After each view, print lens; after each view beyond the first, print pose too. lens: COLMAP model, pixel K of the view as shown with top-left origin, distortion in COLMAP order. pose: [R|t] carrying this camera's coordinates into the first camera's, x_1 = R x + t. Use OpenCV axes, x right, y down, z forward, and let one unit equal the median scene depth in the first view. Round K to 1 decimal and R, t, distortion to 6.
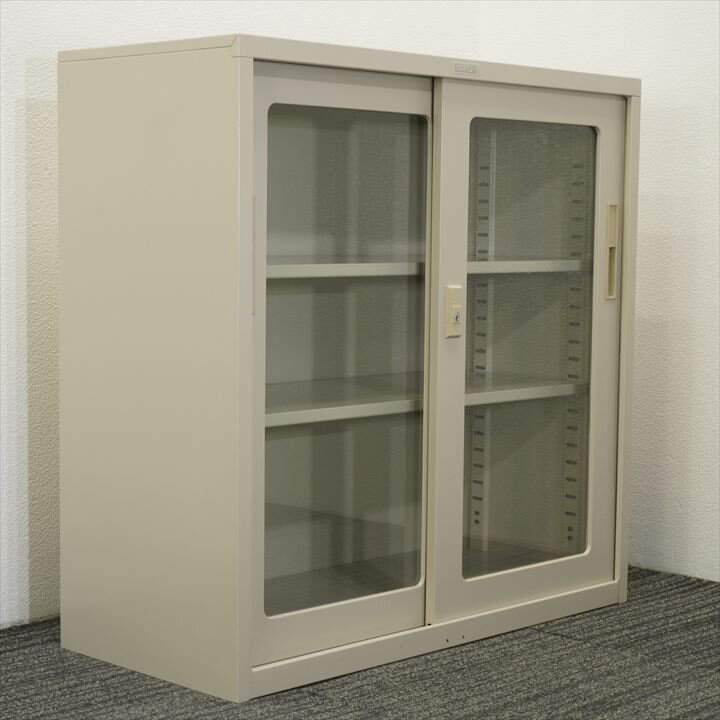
lens RADIAL K [[1720.4, 0, 361.3], [0, 1720.4, 361.9], [0, 0, 1]] dist [-0.020085, 0.000000]
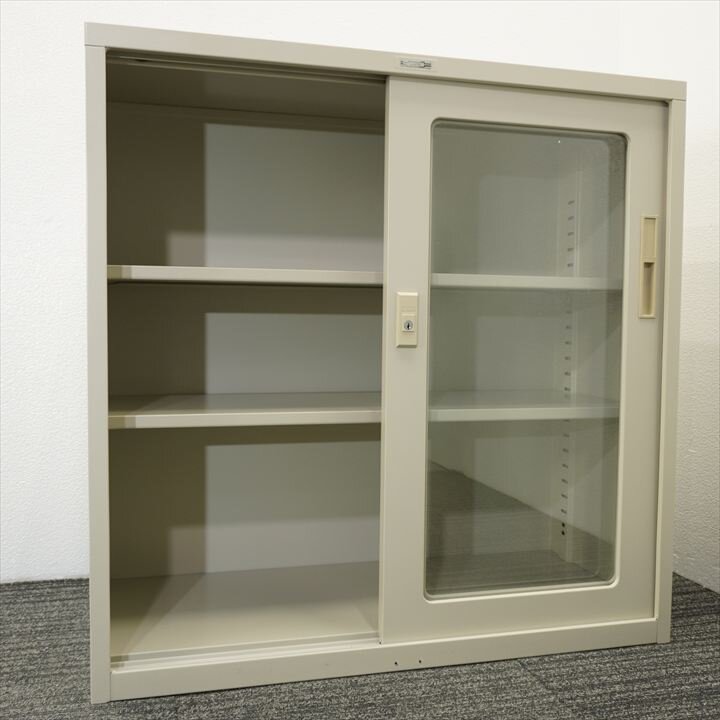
lens RADIAL K [[837.9, 0, 360.2], [0, 837.9, 357.5], [0, 0, 1]] dist [-0.008999, 0.000000]
pose [[0.863644, 0.021369, -0.503649, 0.264271], [-0.044750, 0.998407, -0.034376, 0.008780], [0.502112, 0.052227, 0.863224, 0.579403]]
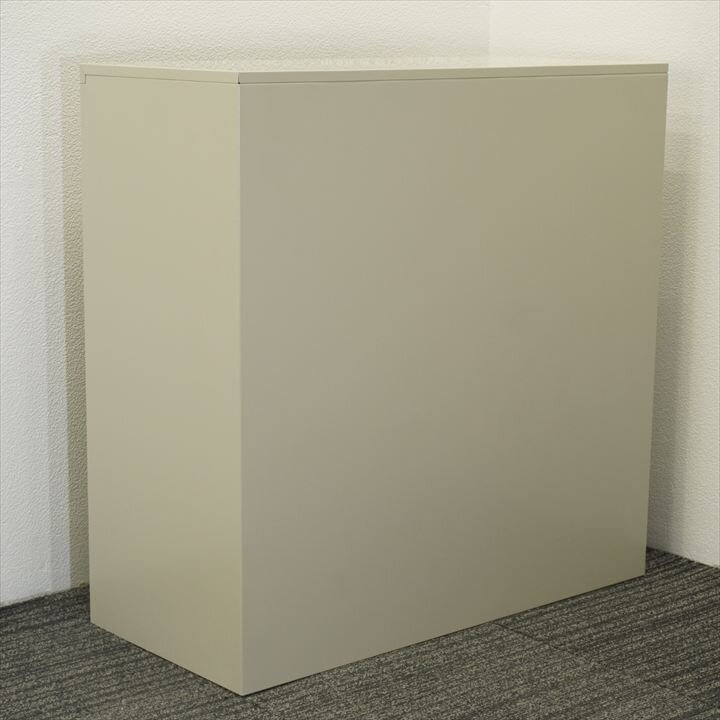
lens RADIAL K [[1834.8, 0, 359.3], [0, 1834.8, 359.8], [0, 0, 1]] dist [-0.005525, 0.000000]
pose [[0.995994, 0.017427, -0.087704, 0.115891], [-0.007471, 0.993613, 0.112593, -0.126053], [0.089106, -0.111486, 0.989763, -0.060507]]
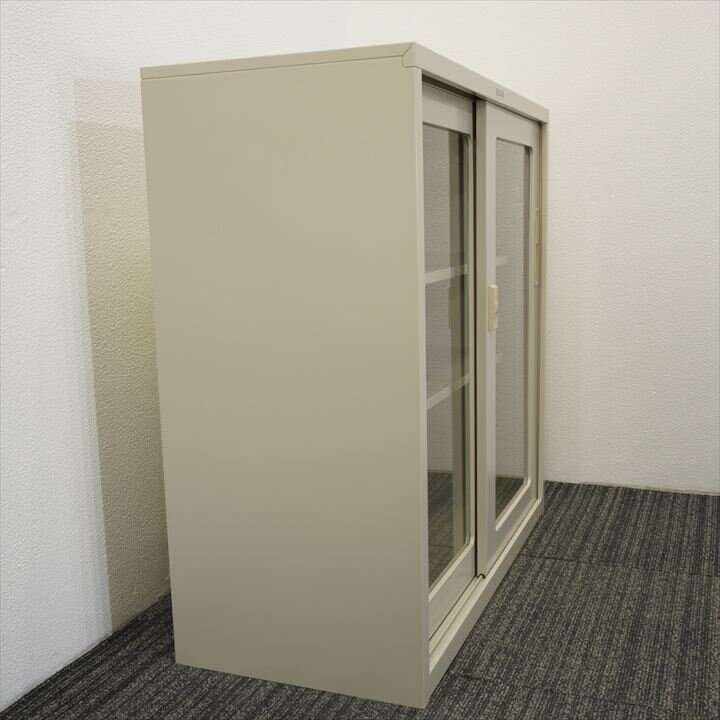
lens RADIAL K [[933.7, 0, 356.3], [0, 933.7, 357.9], [0, 0, 1]] dist [-0.017959, 0.000000]
pose [[0.921054, -0.094524, 0.377788, -0.266622], [0.068161, 0.994250, 0.082587, -0.053184], [-0.383423, -0.050317, 0.922201, 0.453061]]
